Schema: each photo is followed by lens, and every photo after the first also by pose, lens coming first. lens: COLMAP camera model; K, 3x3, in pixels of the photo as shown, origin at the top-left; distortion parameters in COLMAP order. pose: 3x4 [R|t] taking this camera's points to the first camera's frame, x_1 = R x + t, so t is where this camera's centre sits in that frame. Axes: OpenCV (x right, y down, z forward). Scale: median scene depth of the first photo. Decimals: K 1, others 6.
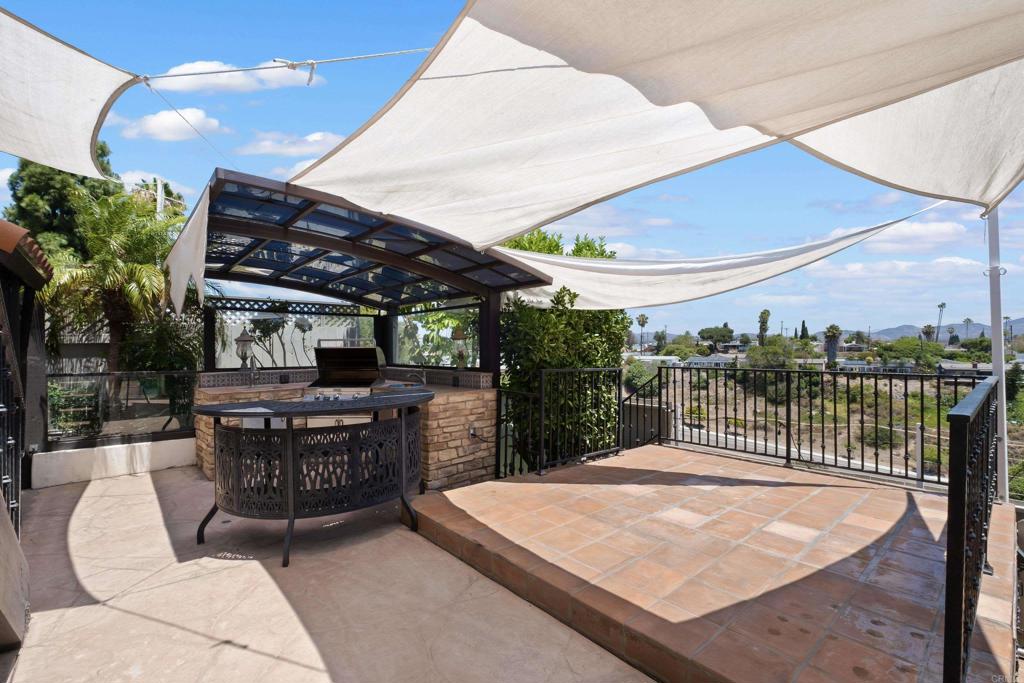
lens RADIAL K [[442.6, 0, 502.2], [0, 442.6, 348.7], [0, 0, 1]] dist [-0.006043, -0.000519]
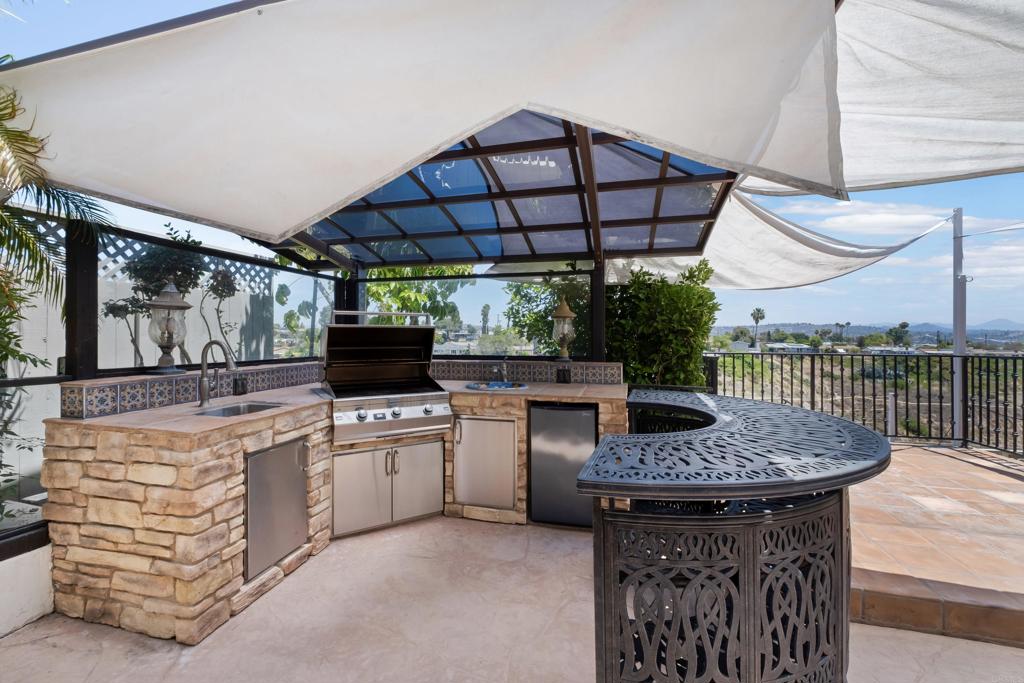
lens RADIAL K [[442.6, 0, 502.1], [0, 442.6, 337.9], [0, 0, 1]] dist [-0.006043, -0.000519]
pose [[0.836671, 0.004543, 0.547687, -0.544773], [-0.005372, 0.999986, -0.000089, 0.011490], [-0.547679, -0.002867, 0.836684, 0.423187]]
